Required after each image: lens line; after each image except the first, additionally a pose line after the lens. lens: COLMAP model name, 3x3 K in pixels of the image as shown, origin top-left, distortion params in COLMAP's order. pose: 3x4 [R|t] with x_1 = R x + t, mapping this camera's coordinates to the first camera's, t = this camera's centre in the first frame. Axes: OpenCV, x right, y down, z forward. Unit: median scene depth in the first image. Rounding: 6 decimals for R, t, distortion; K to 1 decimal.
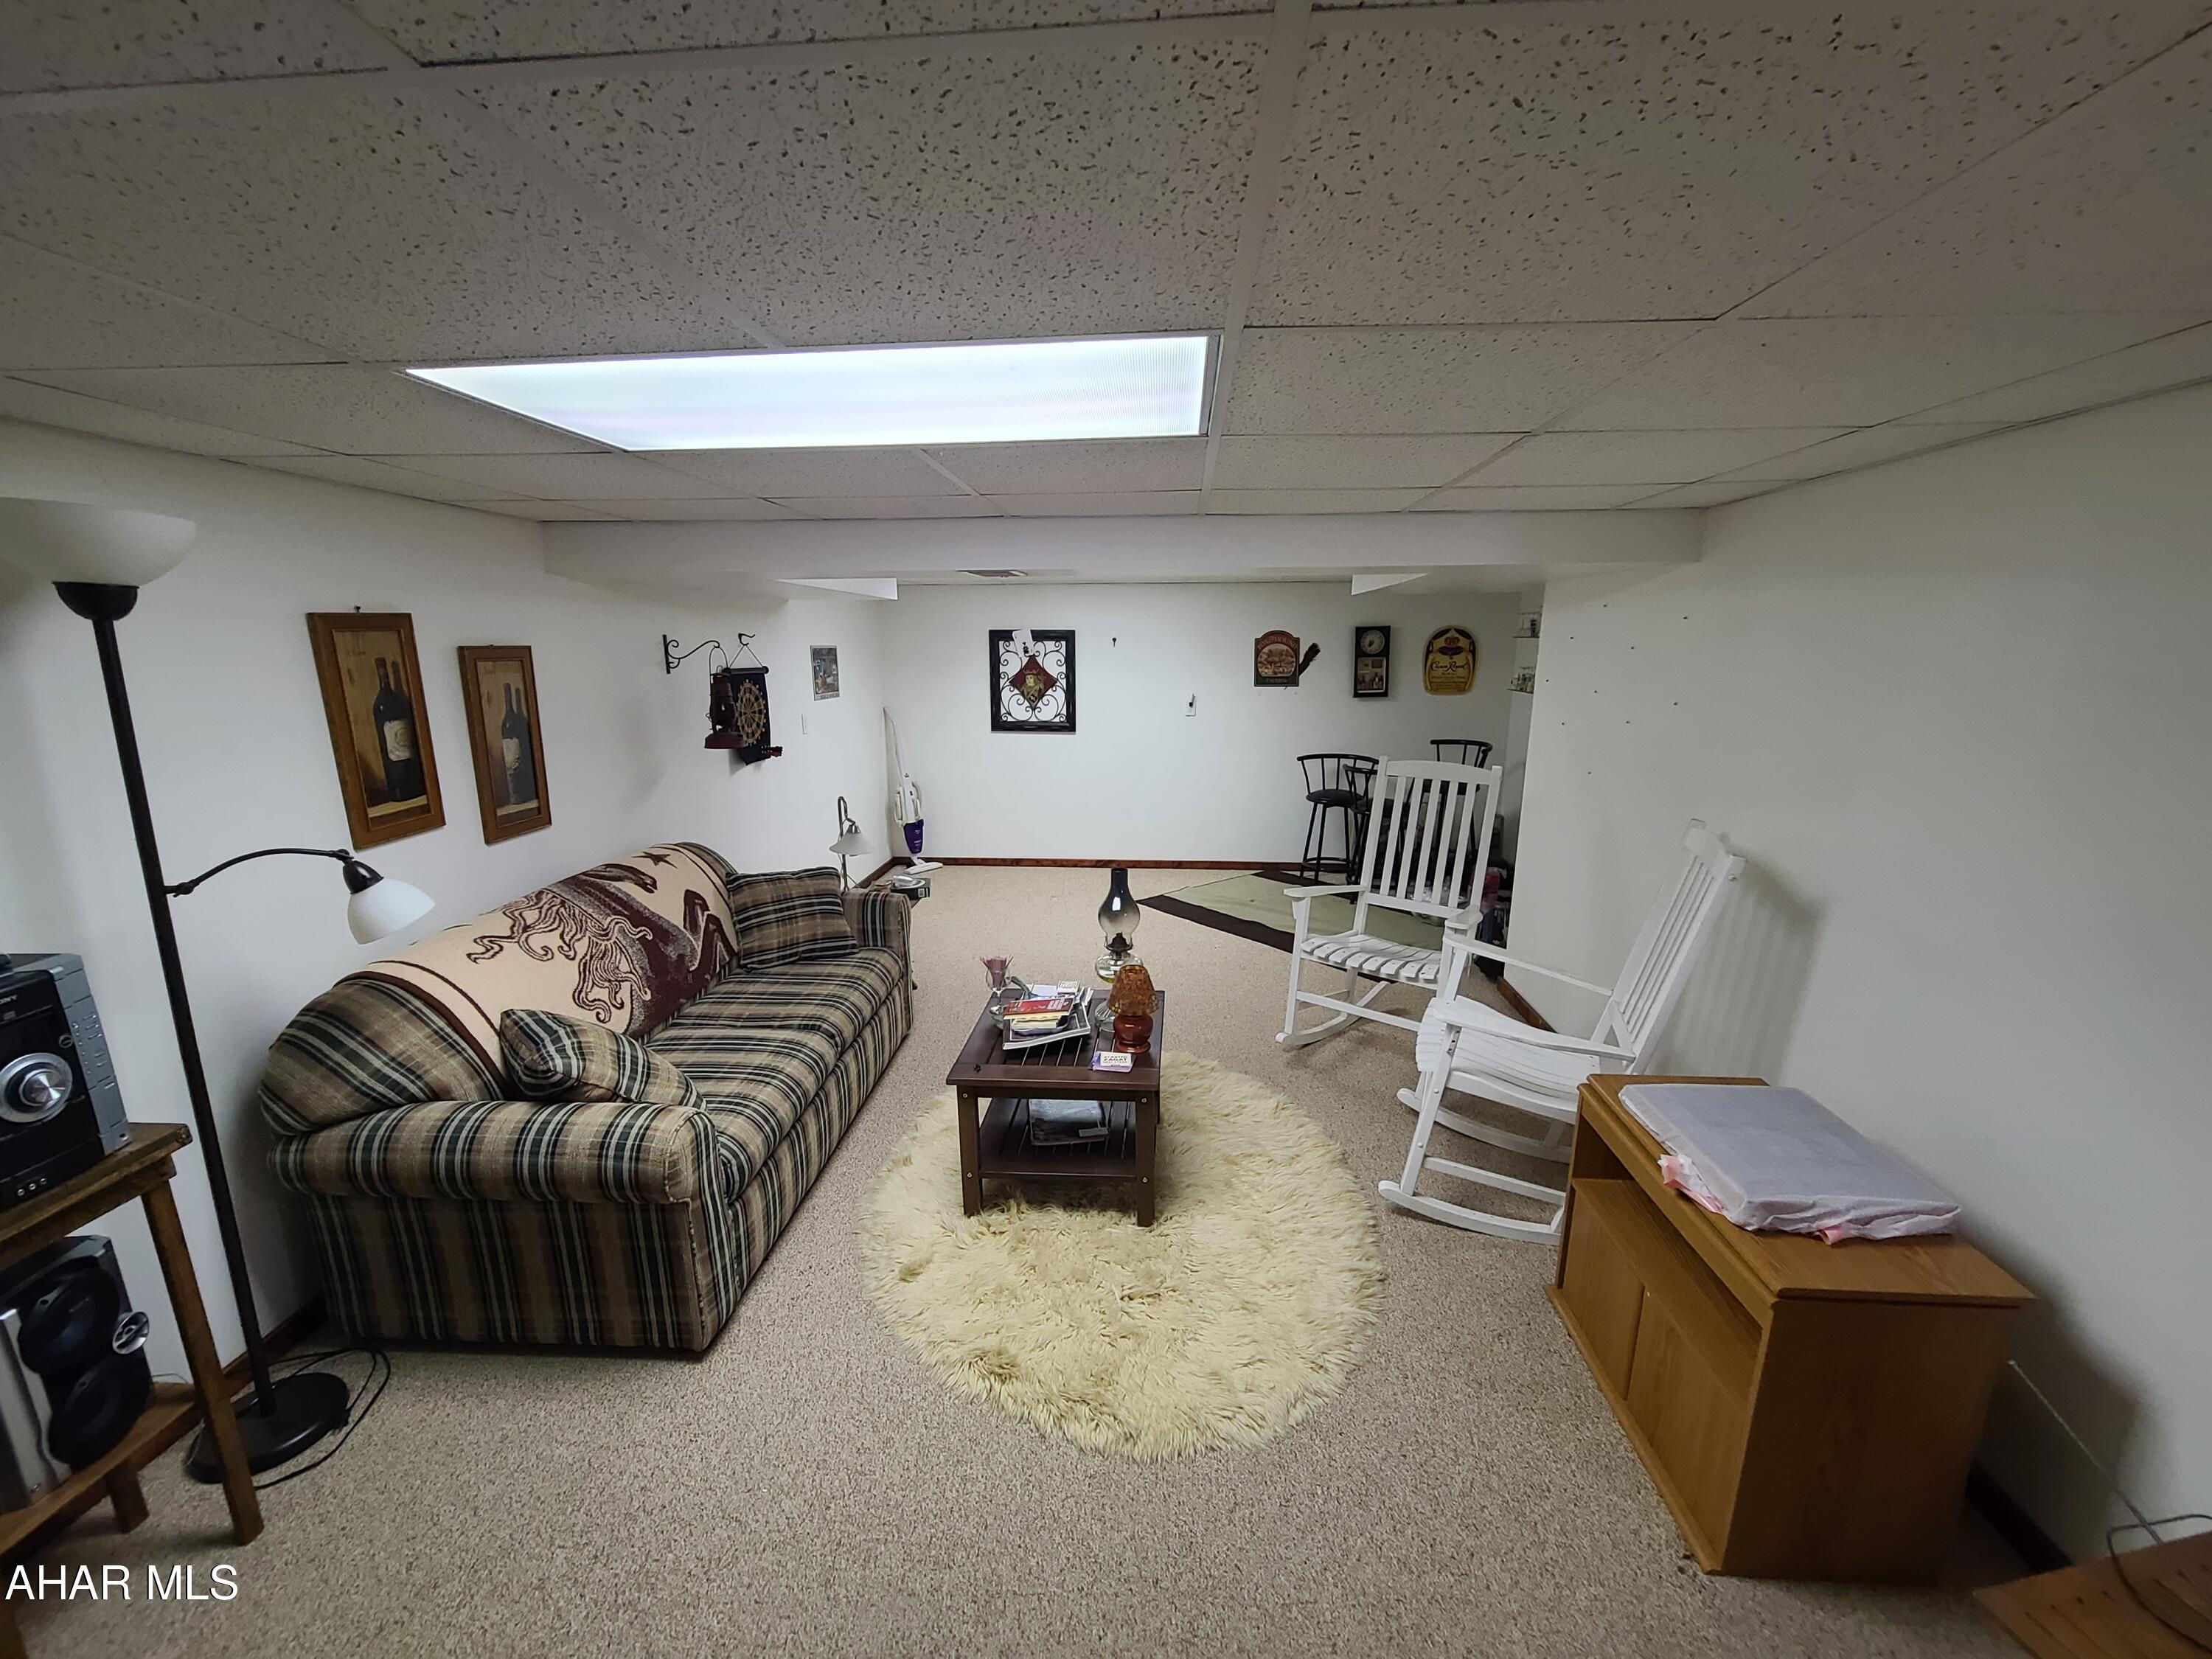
lens RADIAL K [[908.2, 0, 1112.0], [0, 908.2, 840.6], [0, 0, 1]] dist [-0.003851, -0.001445]
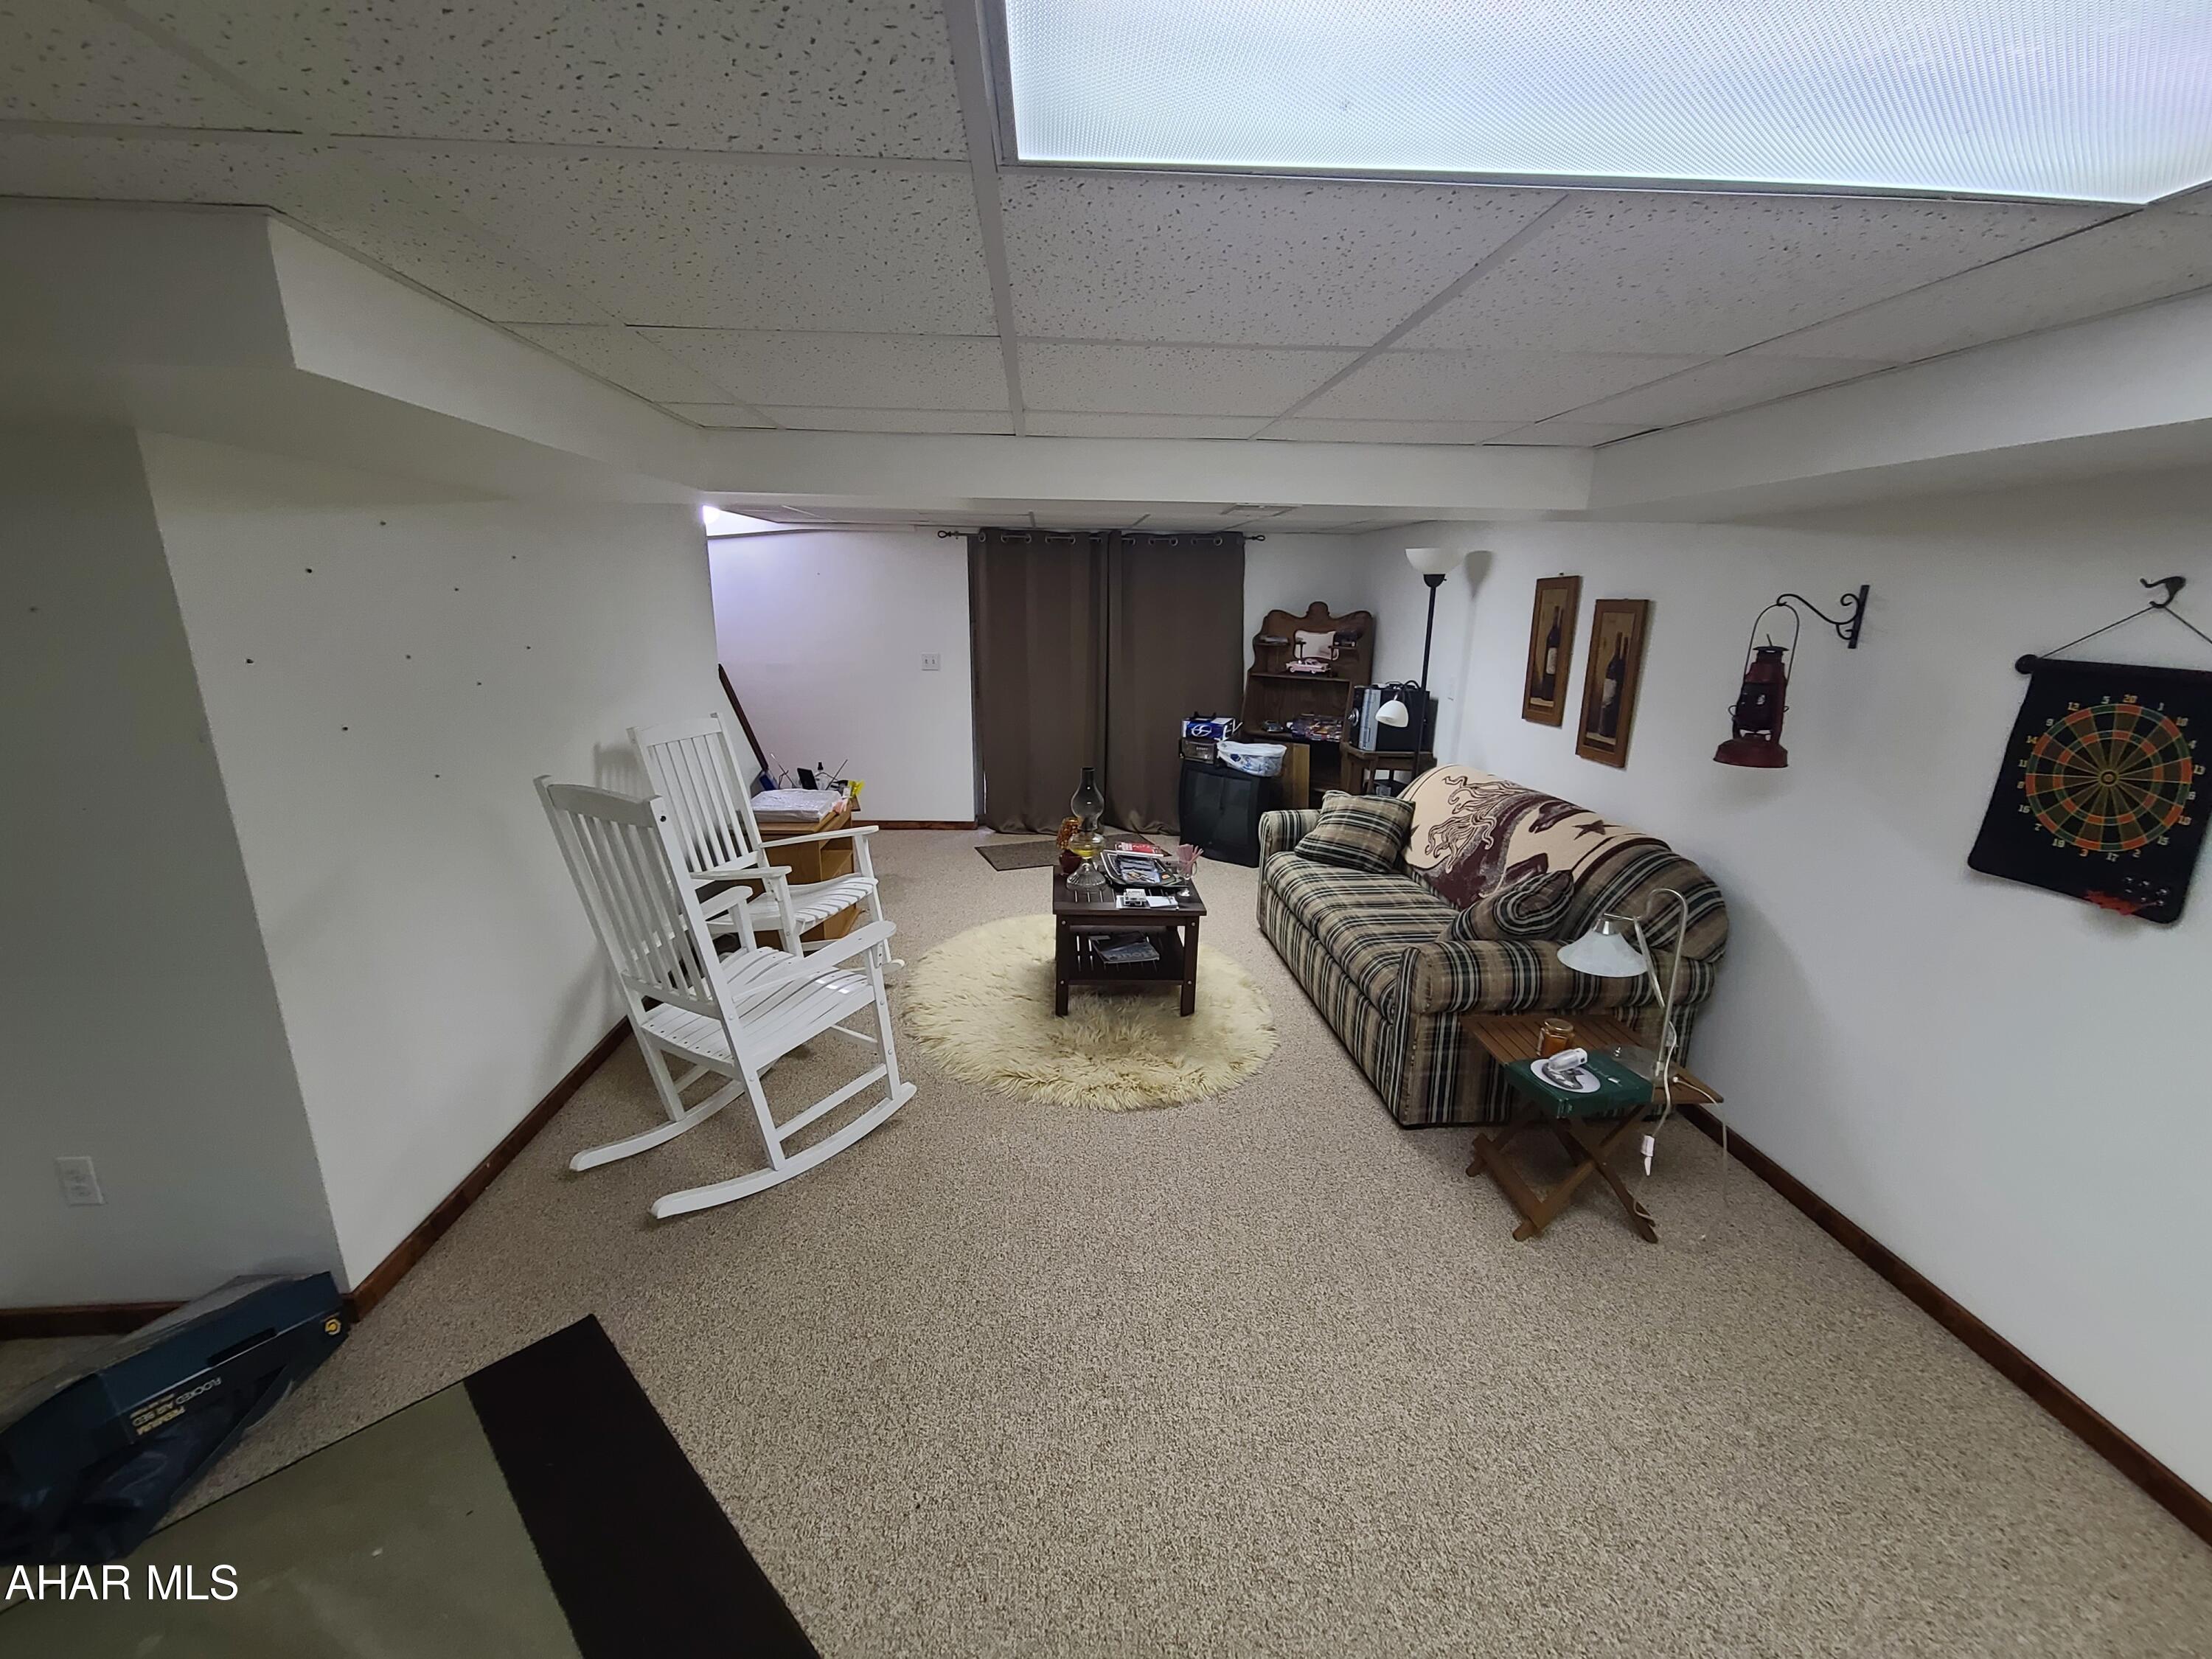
lens RADIAL K [[908.2, 0, 1108.2], [0, 908.2, 835.4], [0, 0, 1]] dist [-0.003851, -0.001445]
pose [[-0.990102, 0.026483, -0.137832, 0.152175], [-0.039711, 0.889051, 0.456083, -0.456388], [0.134618, 0.457042, -0.879199, 2.099163]]
